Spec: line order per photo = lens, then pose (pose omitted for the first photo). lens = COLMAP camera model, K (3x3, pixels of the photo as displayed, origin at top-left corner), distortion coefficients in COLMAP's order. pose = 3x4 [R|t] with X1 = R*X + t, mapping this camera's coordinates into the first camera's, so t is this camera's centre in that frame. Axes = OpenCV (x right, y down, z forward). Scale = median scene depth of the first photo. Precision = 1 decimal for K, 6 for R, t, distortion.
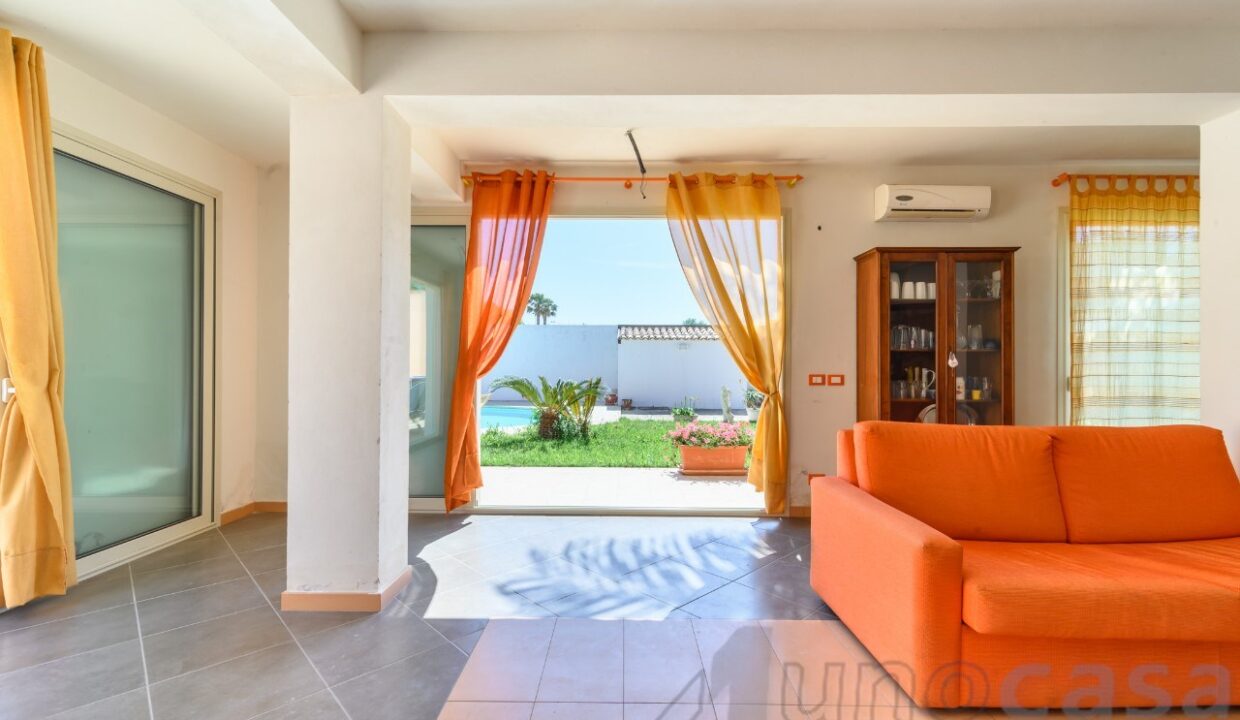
lens RADIAL K [[512.3, 0, 617.5], [0, 512.3, 362.5], [0, 0, 1]] dist [-0.001173, -0.000433]
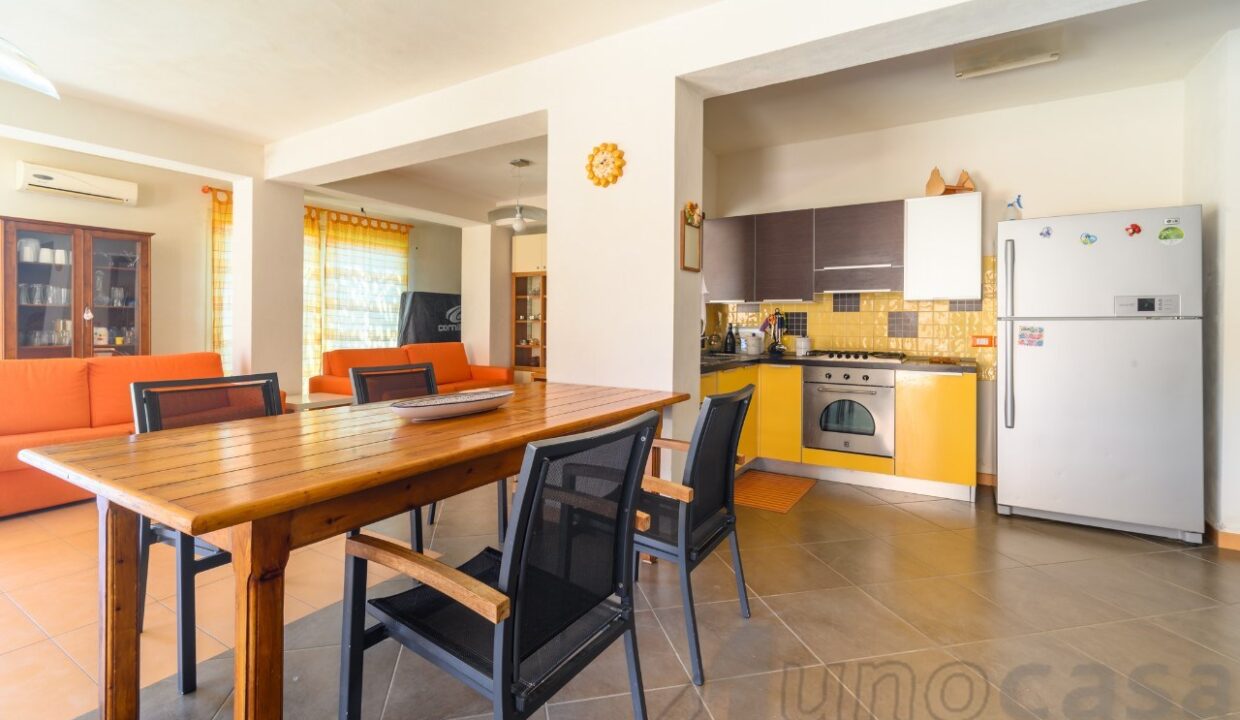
lens RADIAL K [[545.3, 0, 657.1], [0, 545.3, 326.6], [0, 0, 1]] dist [-0.010174, 0.000533]
pose [[0.483776, -0.001708, 0.875190, 0.156393], [-0.008751, 0.999939, 0.006789, 0.005239], [-0.875148, -0.010943, 0.483731, -0.870693]]
